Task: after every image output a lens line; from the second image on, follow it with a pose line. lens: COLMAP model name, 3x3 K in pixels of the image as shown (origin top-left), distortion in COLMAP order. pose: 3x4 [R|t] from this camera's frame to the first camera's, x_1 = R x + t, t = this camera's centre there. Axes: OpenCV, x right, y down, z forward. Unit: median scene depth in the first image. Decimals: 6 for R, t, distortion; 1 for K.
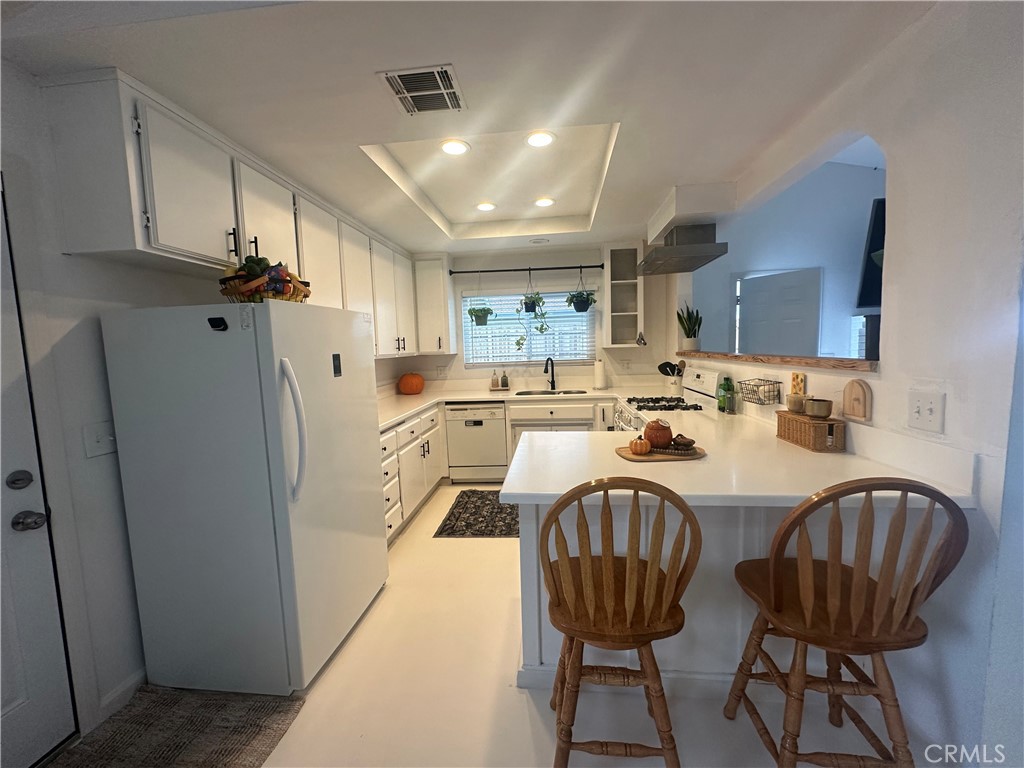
lens RADIAL K [[406.8, 0, 512.0], [0, 406.8, 384.0], [0, 0, 1]] dist [-0.001310, 0.000017]
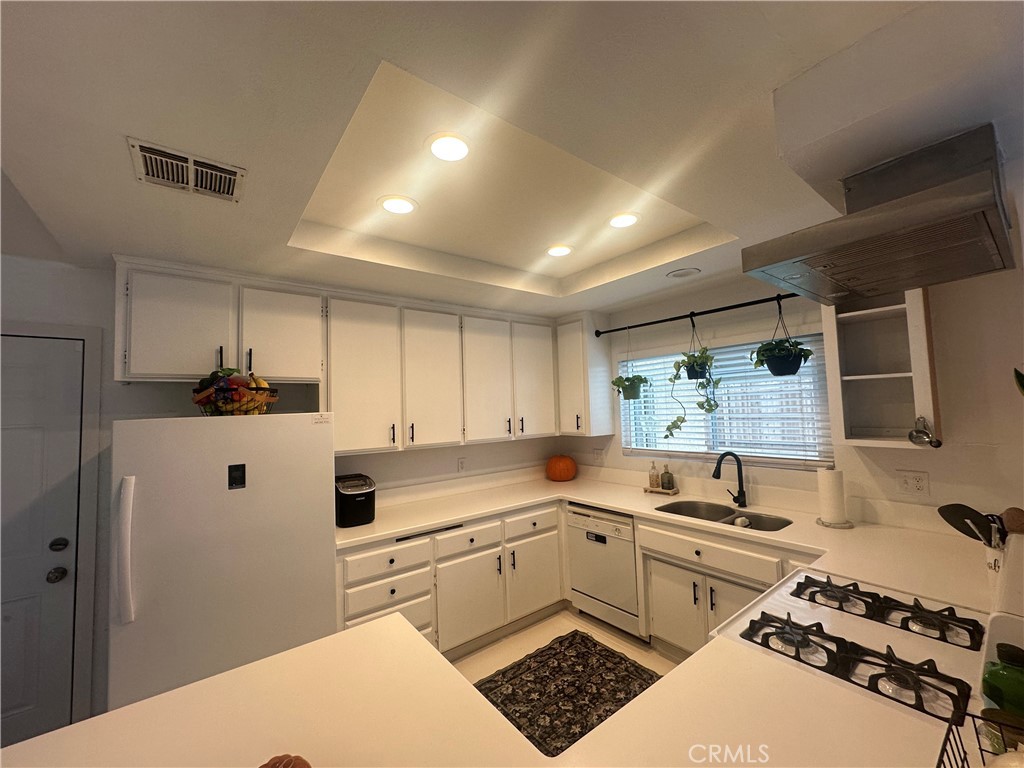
lens RADIAL K [[406.8, 0, 512.0], [0, 406.8, 384.0], [0, 0, 1]] dist [-0.001310, 0.000017]
pose [[0.693677, -0.033195, -0.719521, 0.342647], [-0.055109, 0.993564, -0.098967, -0.098150], [0.718175, 0.108304, 0.687383, 0.383629]]
